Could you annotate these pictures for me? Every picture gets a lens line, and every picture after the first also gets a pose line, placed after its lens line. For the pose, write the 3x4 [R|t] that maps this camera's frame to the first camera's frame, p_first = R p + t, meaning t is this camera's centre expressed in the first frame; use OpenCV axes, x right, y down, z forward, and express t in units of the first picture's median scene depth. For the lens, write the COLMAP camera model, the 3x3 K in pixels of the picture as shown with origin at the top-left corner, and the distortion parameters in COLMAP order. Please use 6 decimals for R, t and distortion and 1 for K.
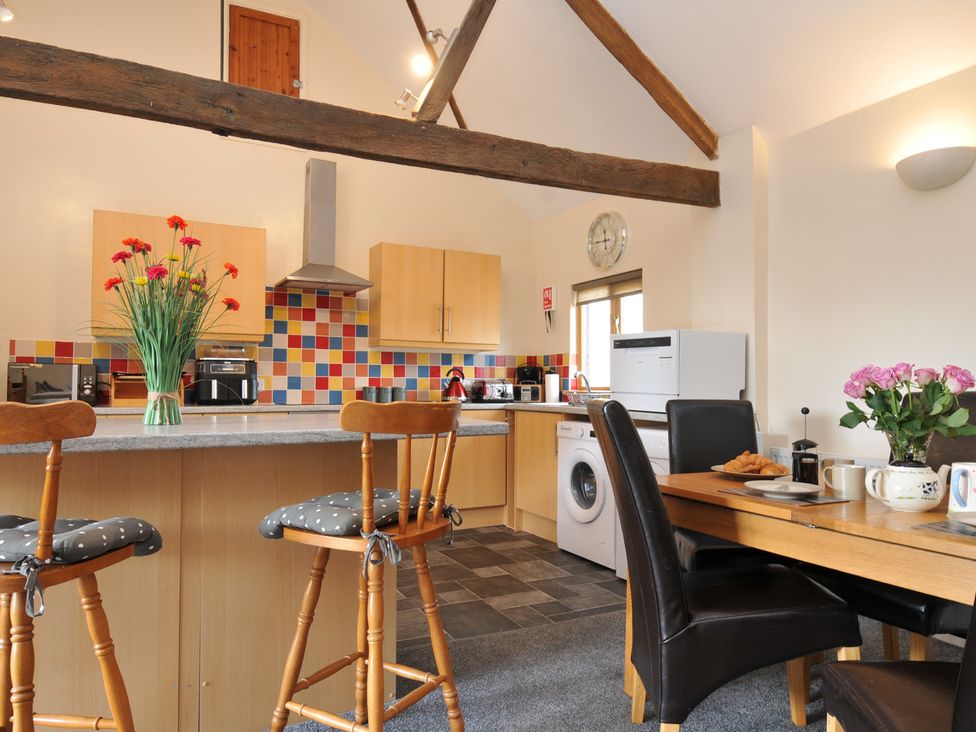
lens RADIAL K [[666.6, 0, 494.6], [0, 666.6, 372.2], [0, 0, 1]] dist [0.023255, -0.026272]
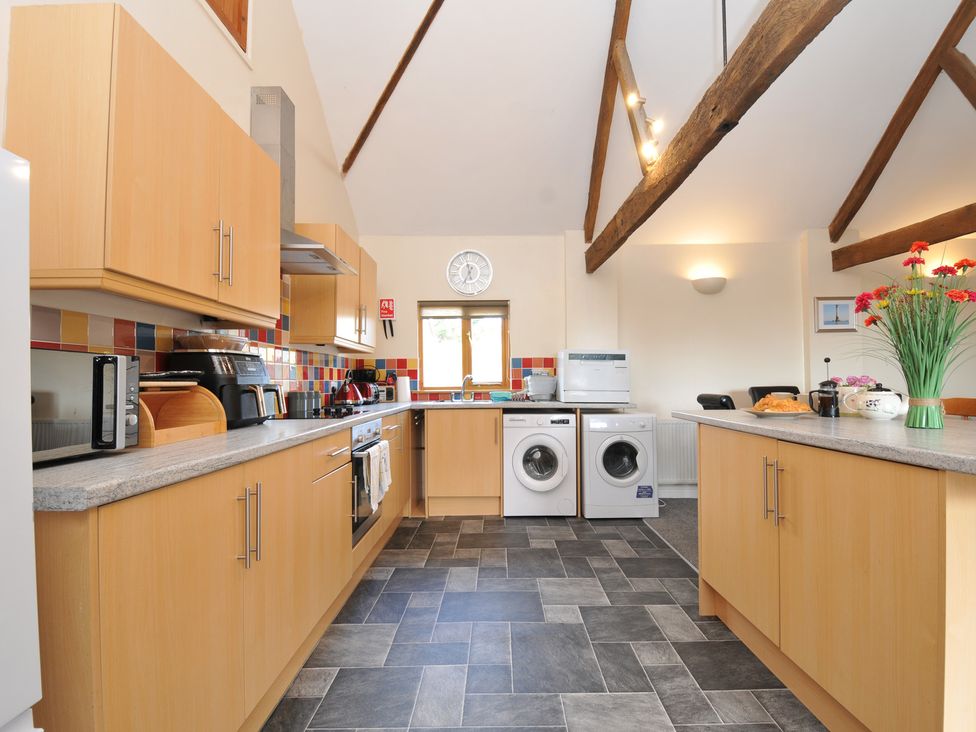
lens RADIAL K [[486.1, 0, 496.2], [0, 486.1, 372.8], [0, 0, 1]] dist [0.017261, -0.025909]
pose [[0.454634, 0.008391, 0.890639, -0.704420], [-0.008791, 0.999949, -0.004934, -0.000911], [-0.890635, -0.005586, 0.454685, 0.584246]]
